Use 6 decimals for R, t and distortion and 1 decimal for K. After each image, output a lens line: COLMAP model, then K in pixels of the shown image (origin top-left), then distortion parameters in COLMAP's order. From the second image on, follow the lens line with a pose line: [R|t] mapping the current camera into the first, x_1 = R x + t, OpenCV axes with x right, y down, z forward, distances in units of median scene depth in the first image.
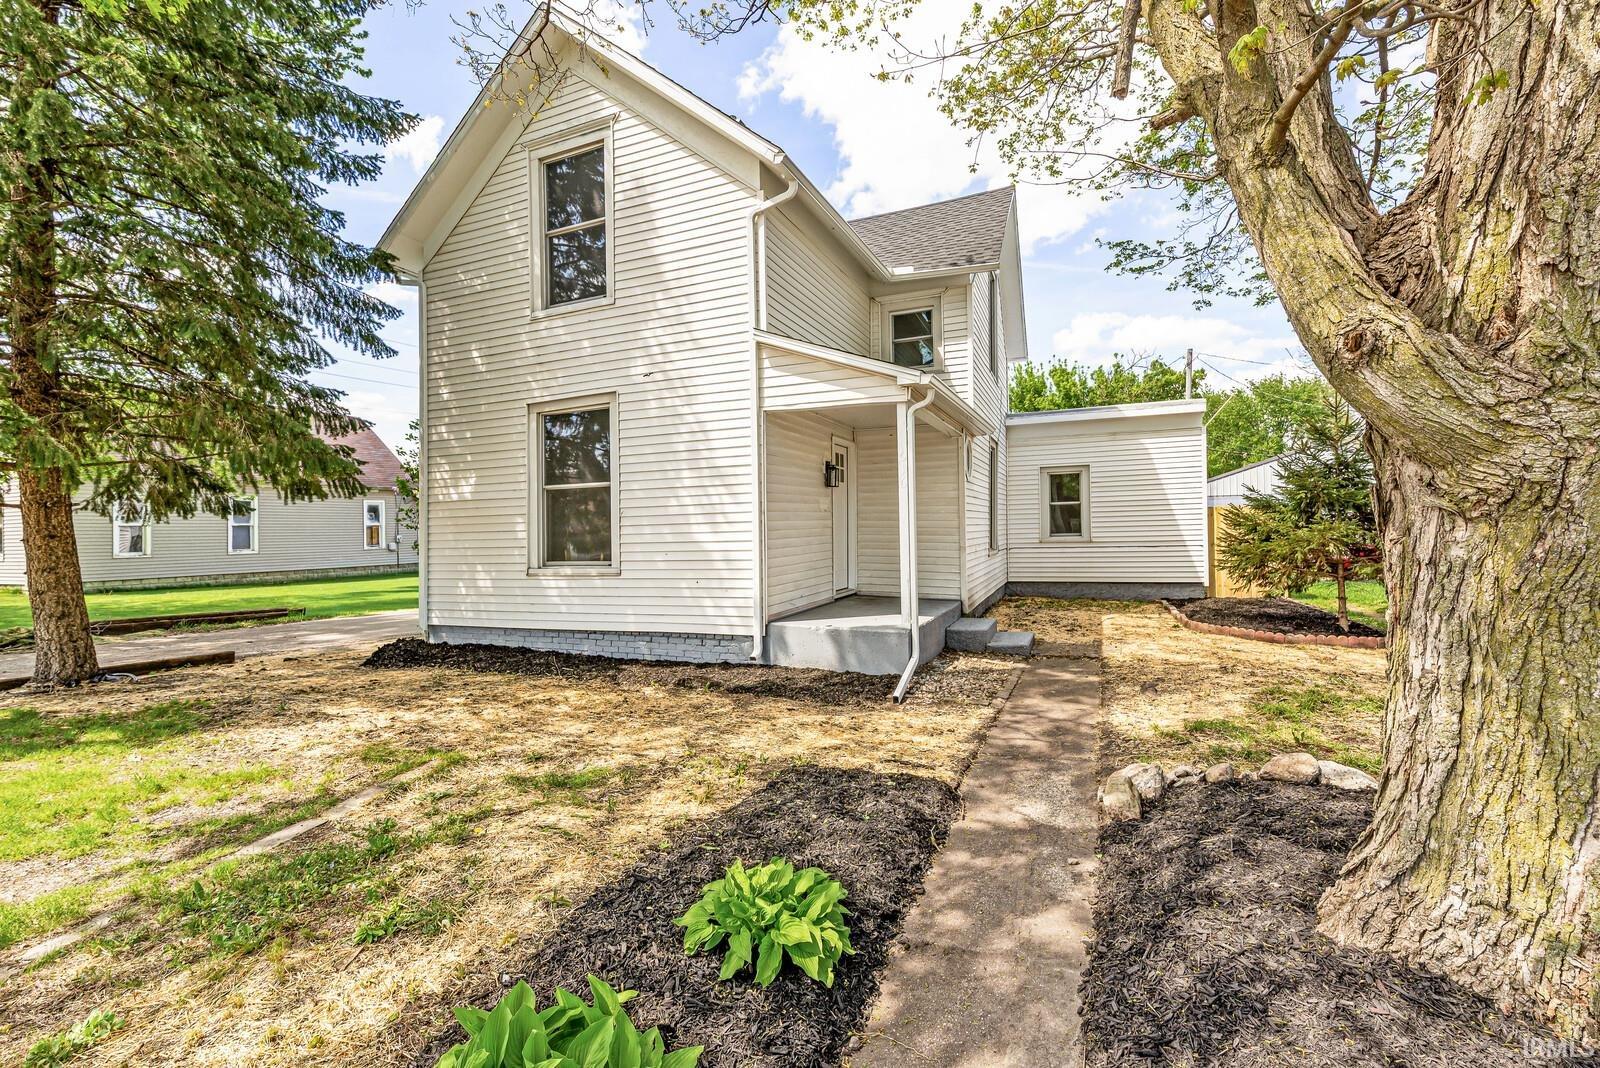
lens RADIAL K [[706.1, 0, 800.0], [0, 706.1, 534.0], [0, 0, 1]] dist [0.002023, 0.000209]
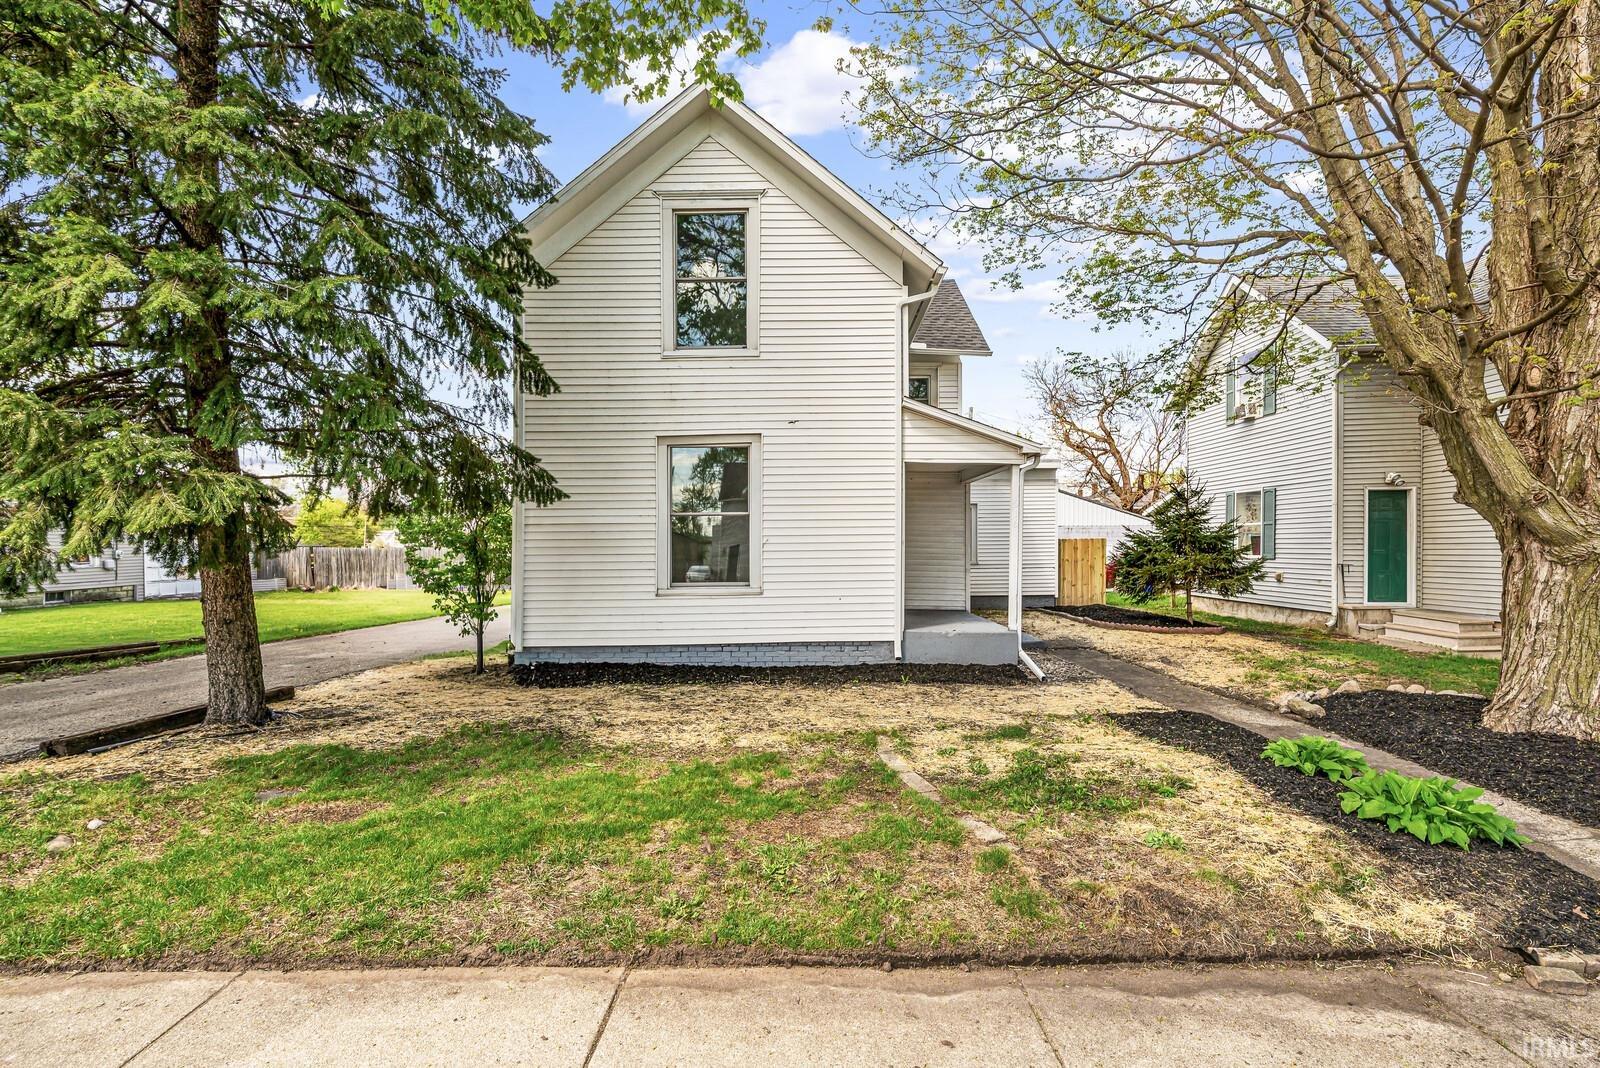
lens RADIAL K [[706.3, 0, 800.3], [0, 706.3, 562.4], [0, 0, 1]] dist [0.000326, 0.000103]
pose [[0.920253, 0.003814, 0.391304, -0.653145], [-0.009719, 0.999867, 0.013111, -0.009137], [-0.391202, -0.015869, 0.920168, -0.080832]]
